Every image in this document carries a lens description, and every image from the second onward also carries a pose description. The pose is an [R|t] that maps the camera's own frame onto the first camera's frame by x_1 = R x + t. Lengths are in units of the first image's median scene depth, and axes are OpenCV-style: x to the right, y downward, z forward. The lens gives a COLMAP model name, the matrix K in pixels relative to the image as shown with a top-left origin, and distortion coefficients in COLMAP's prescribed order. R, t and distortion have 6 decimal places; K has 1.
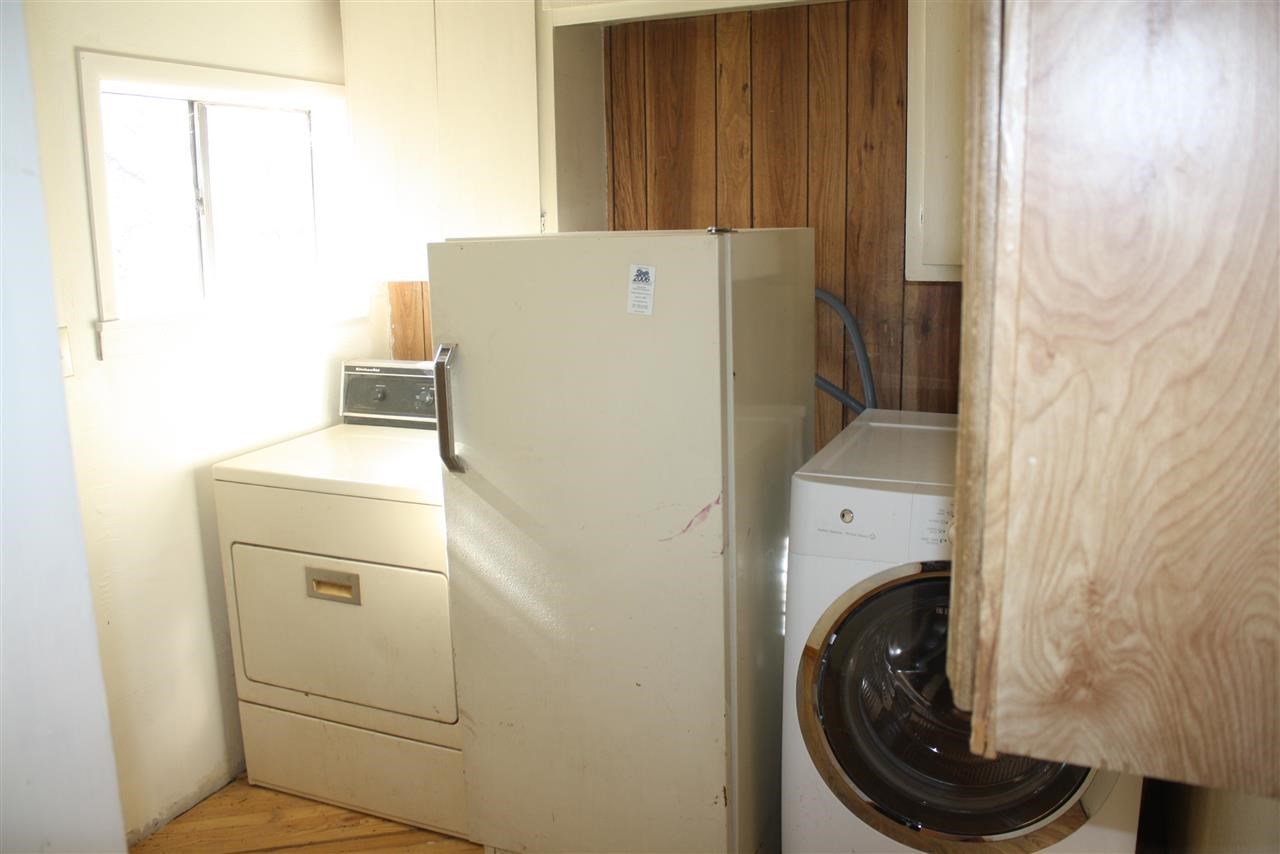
lens RADIAL K [[1090.4, 0, 641.2], [0, 1090.4, 424.4], [0, 0, 1]] dist [-0.147809, 0.124092]
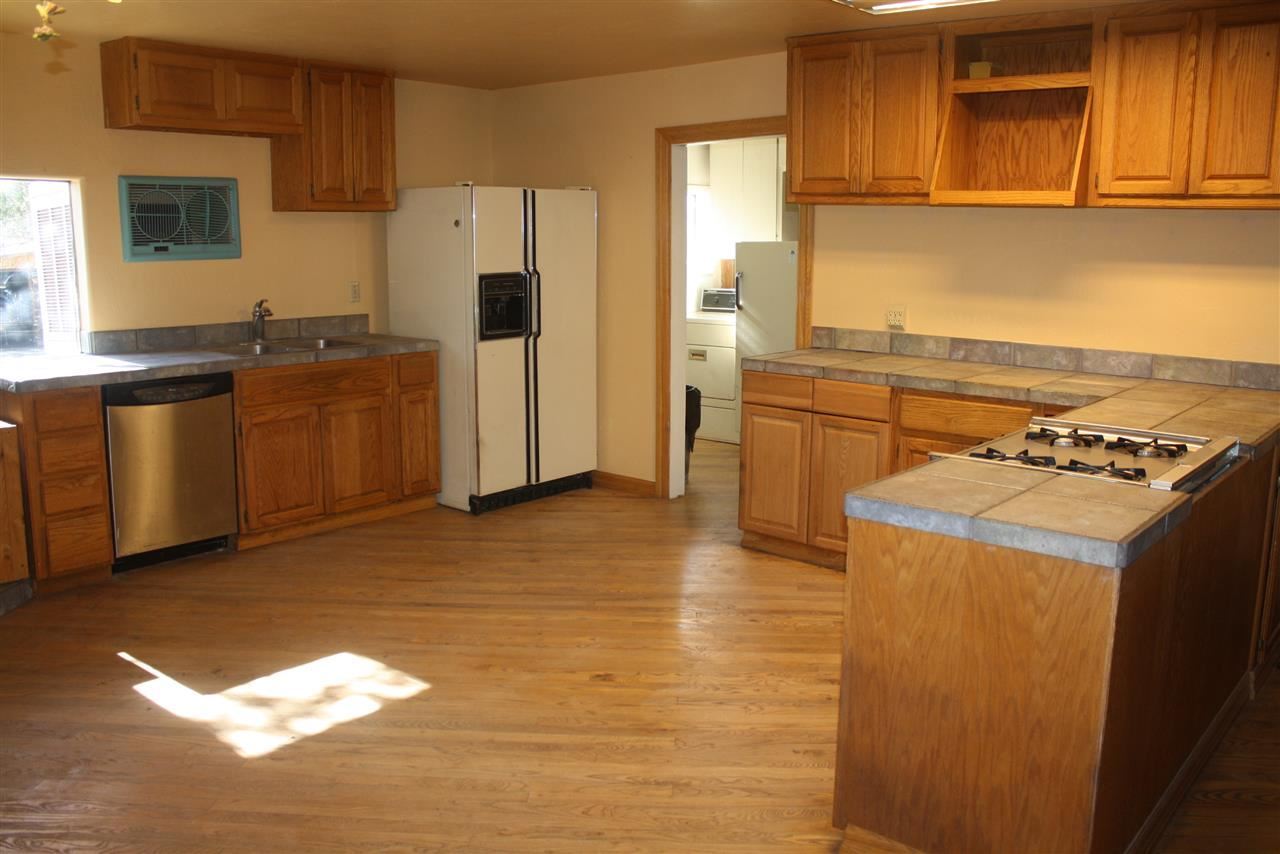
lens RADIAL K [[1090.4, 0, 640.9], [0, 1090.4, 423.3], [0, 0, 1]] dist [-0.147809, 0.124092]
pose [[0.958102, 0.062928, -0.279431, 0.400373], [-0.069800, 0.997453, -0.014700, 0.373269], [0.277794, 0.033588, 0.960053, -1.850079]]
